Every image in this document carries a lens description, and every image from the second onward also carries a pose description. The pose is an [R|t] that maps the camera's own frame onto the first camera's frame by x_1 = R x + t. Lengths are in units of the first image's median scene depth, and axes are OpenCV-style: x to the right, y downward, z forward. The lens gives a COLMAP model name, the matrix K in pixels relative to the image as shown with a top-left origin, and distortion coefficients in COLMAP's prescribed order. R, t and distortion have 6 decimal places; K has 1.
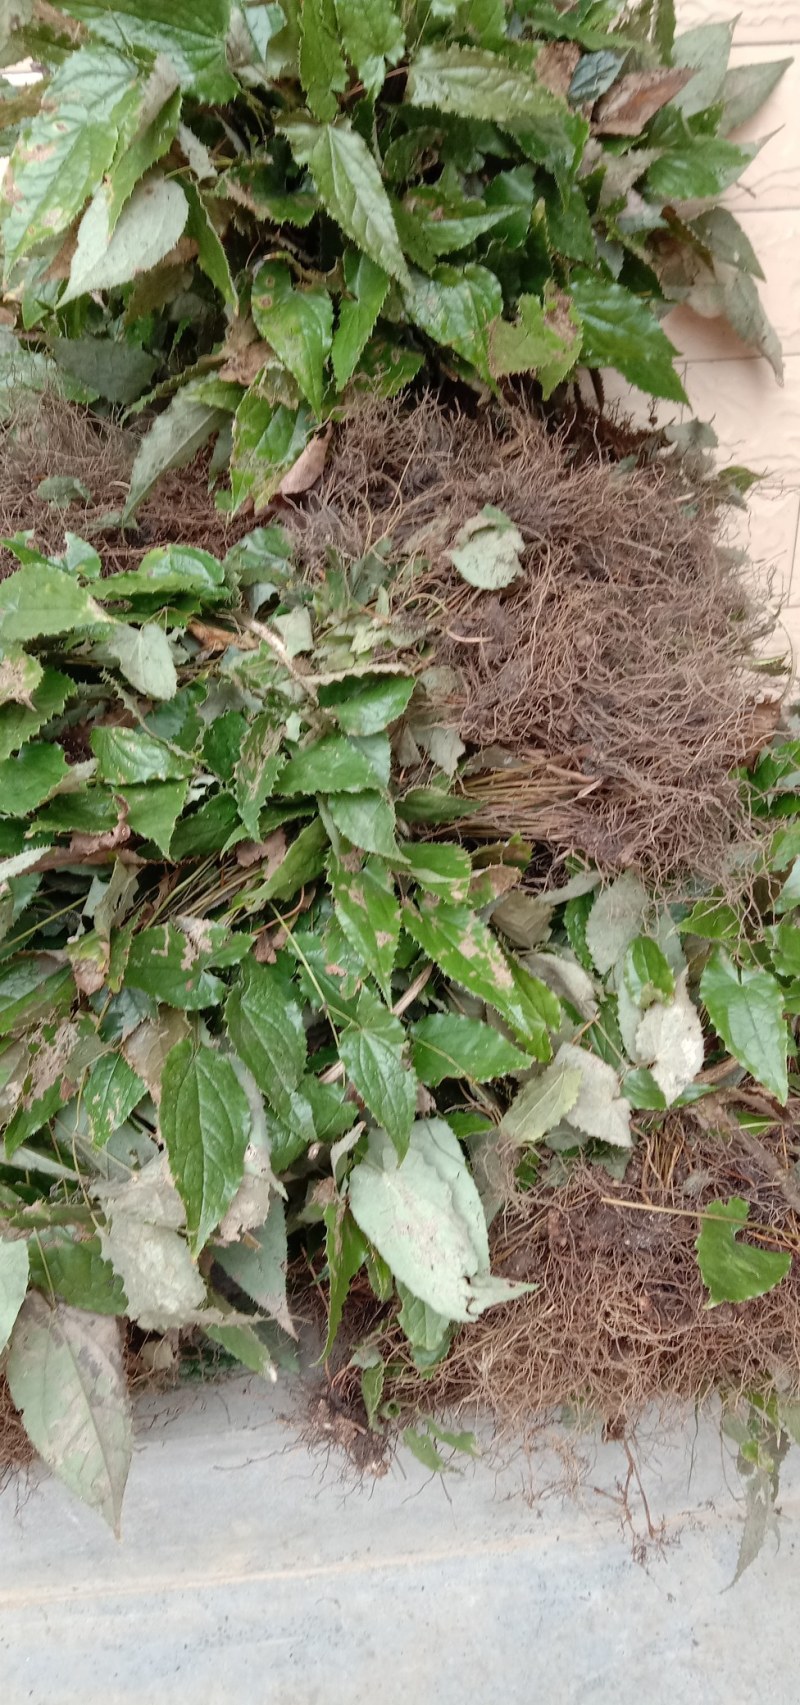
lens RADIAL K [[1367.7, 0, 466.9], [0, 1367.7, 852.0], [0, 0, 1]] dist [0.005174, 0.002321]
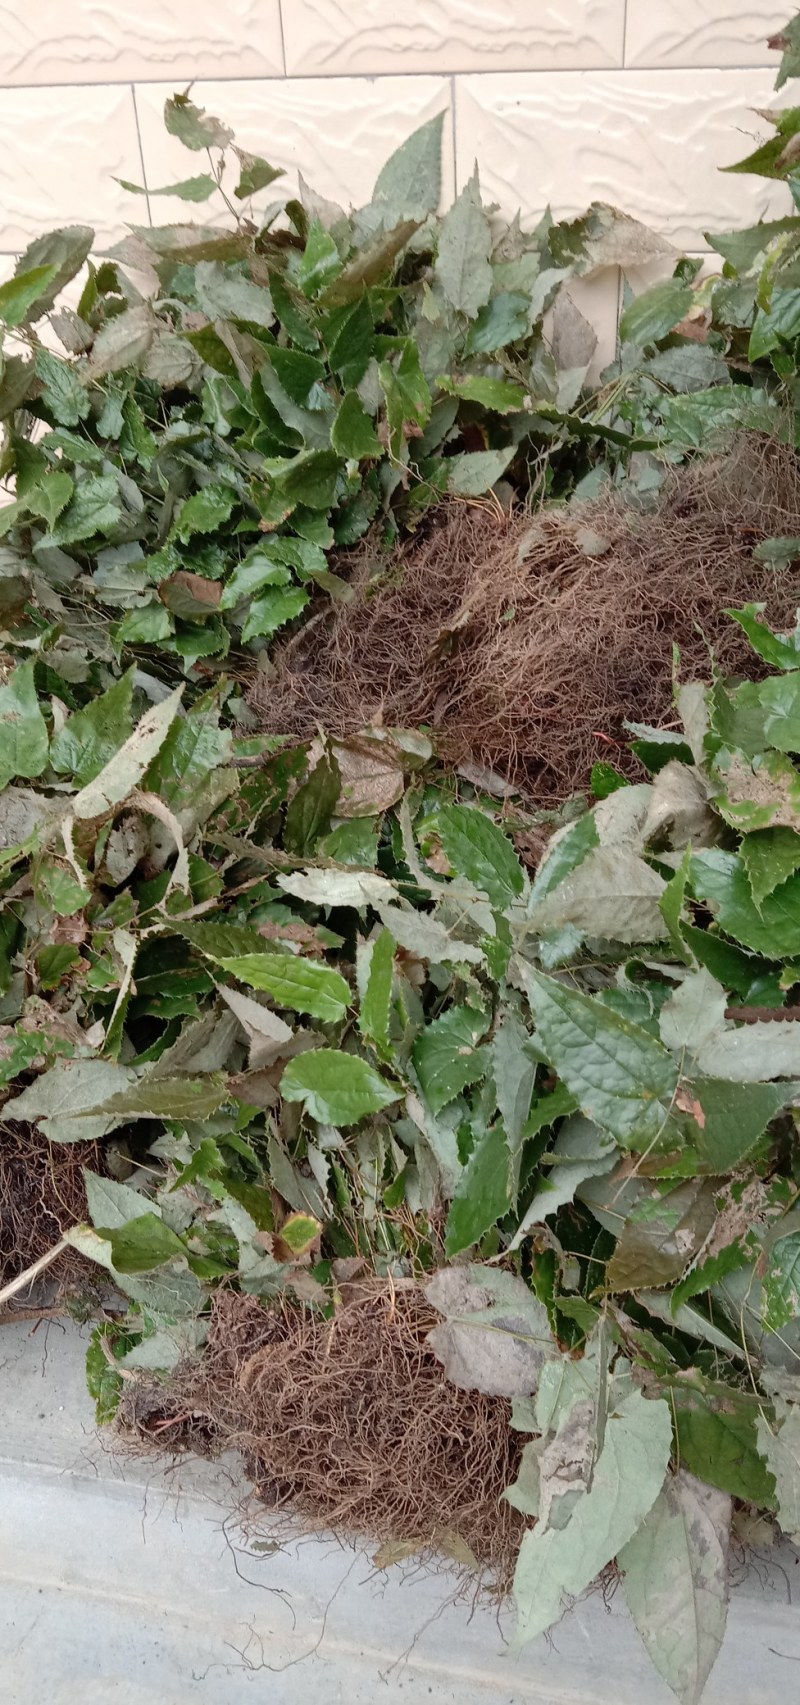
lens RADIAL K [[1367.7, 0, 466.9], [0, 1367.7, 852.0], [0, 0, 1]] dist [0.005174, 0.002321]
pose [[0.949289, 0.171996, -0.263188, -0.271061], [-0.164097, 0.985079, 0.051878, -0.100316], [0.268184, -0.006058, 0.963349, 0.091031]]
